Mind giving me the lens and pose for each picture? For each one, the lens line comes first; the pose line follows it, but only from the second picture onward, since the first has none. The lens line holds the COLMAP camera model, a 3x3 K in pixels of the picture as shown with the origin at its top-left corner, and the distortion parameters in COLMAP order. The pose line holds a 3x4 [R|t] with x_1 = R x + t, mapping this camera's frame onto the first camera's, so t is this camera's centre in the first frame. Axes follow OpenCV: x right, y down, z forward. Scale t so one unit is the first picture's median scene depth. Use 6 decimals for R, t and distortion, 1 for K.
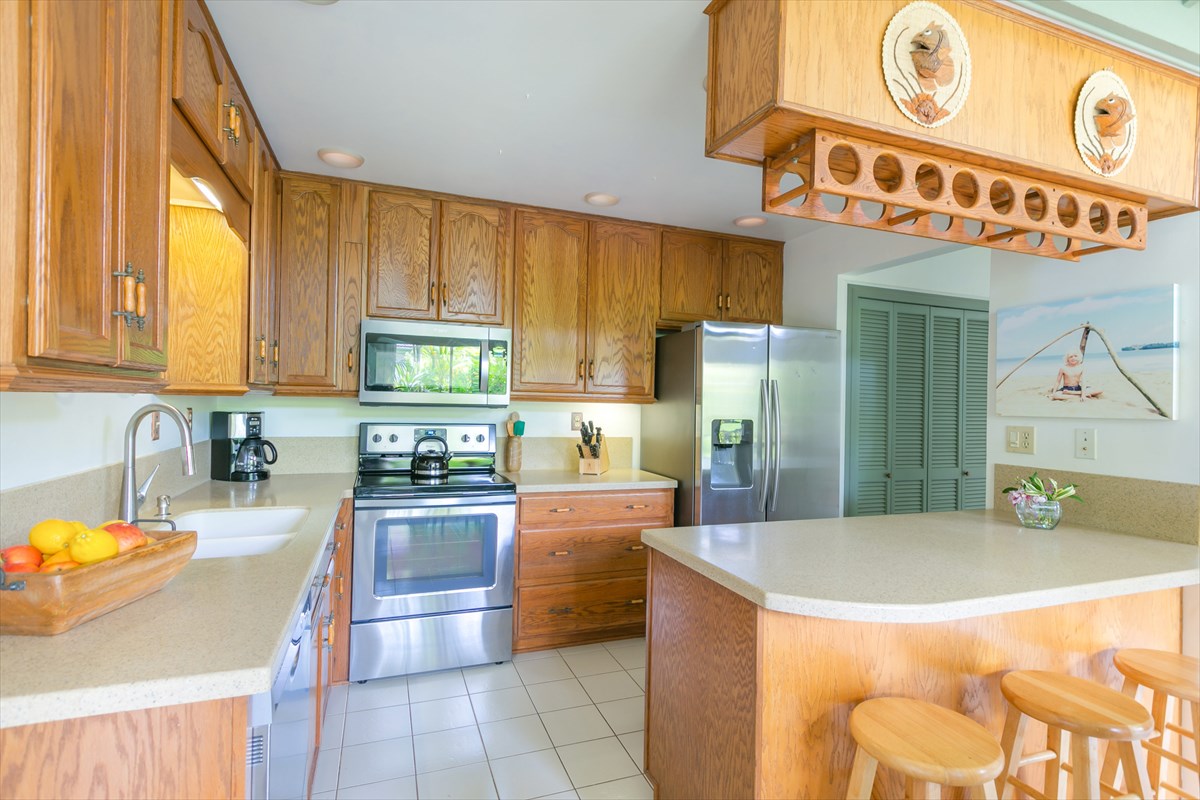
lens RADIAL K [[585.5, 0, 600.0], [0, 585.5, 400.0], [0, 0, 1]] dist [-0.000890, -0.000145]
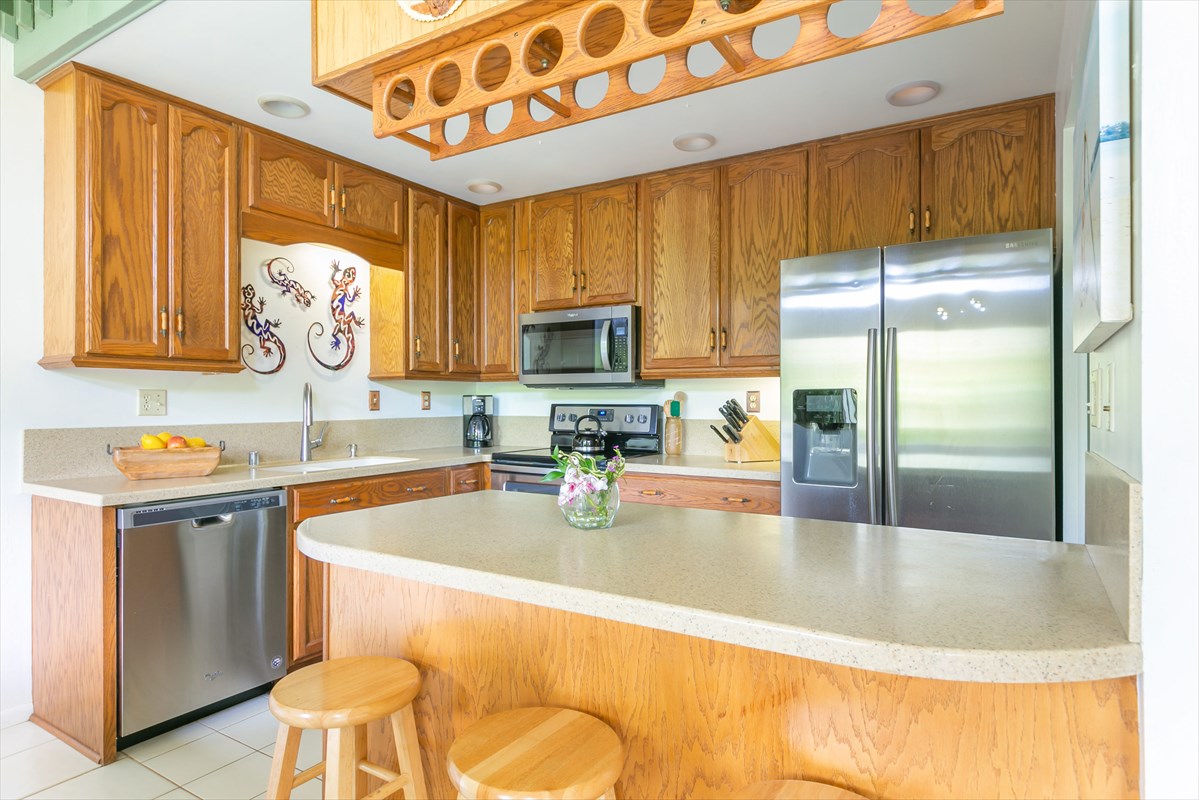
lens RADIAL K [[679.3, 0, 613.6], [0, 679.3, 400.8], [0, 0, 1]] dist [0.002155, 0.000485]
pose [[0.613440, -0.021932, -0.789436, 0.697093], [0.014664, 0.999758, -0.016380, 0.055015], [0.789605, -0.001528, 0.613614, 0.272349]]
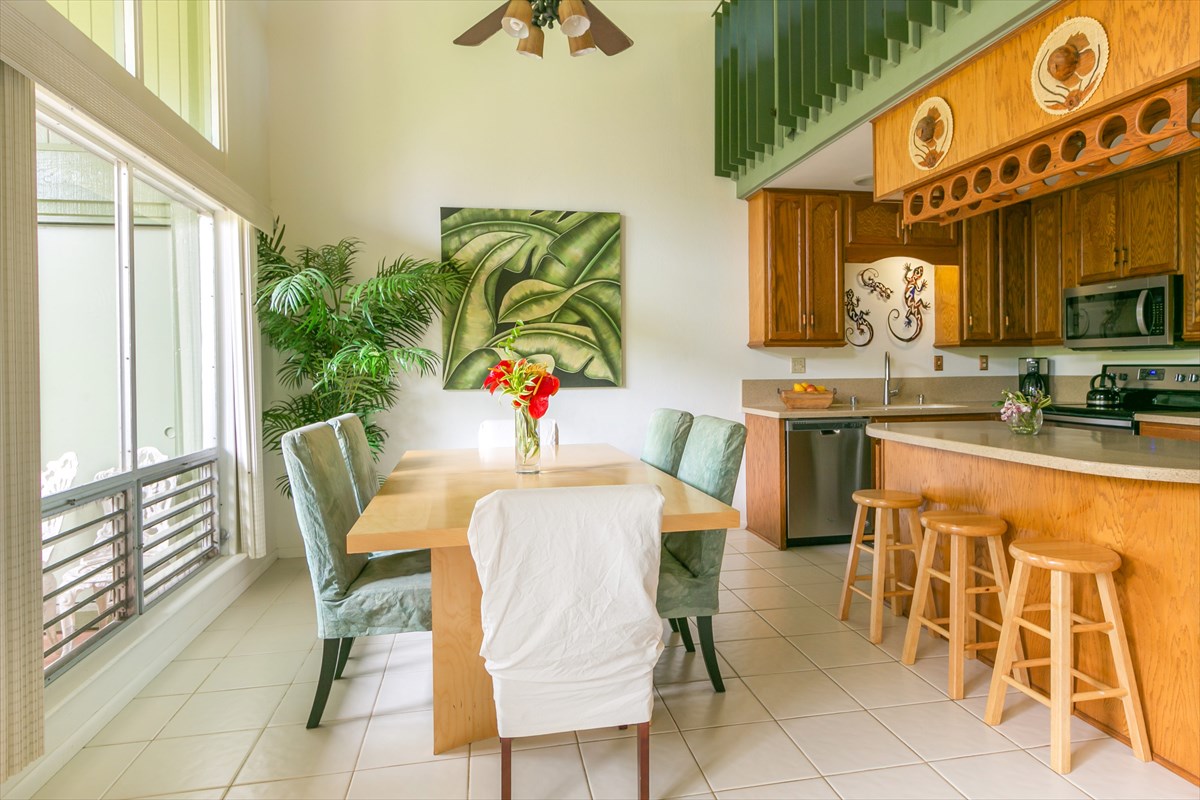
lens RADIAL K [[722.1, 0, 602.3], [0, 722.1, 368.2], [0, 0, 1]] dist [0.000323, -0.001869]
pose [[-0.177249, -0.018667, -0.983989, 1.301616], [0.005930, 0.999782, -0.020035, 0.069886], [0.984148, -0.009386, -0.177100, 0.196429]]
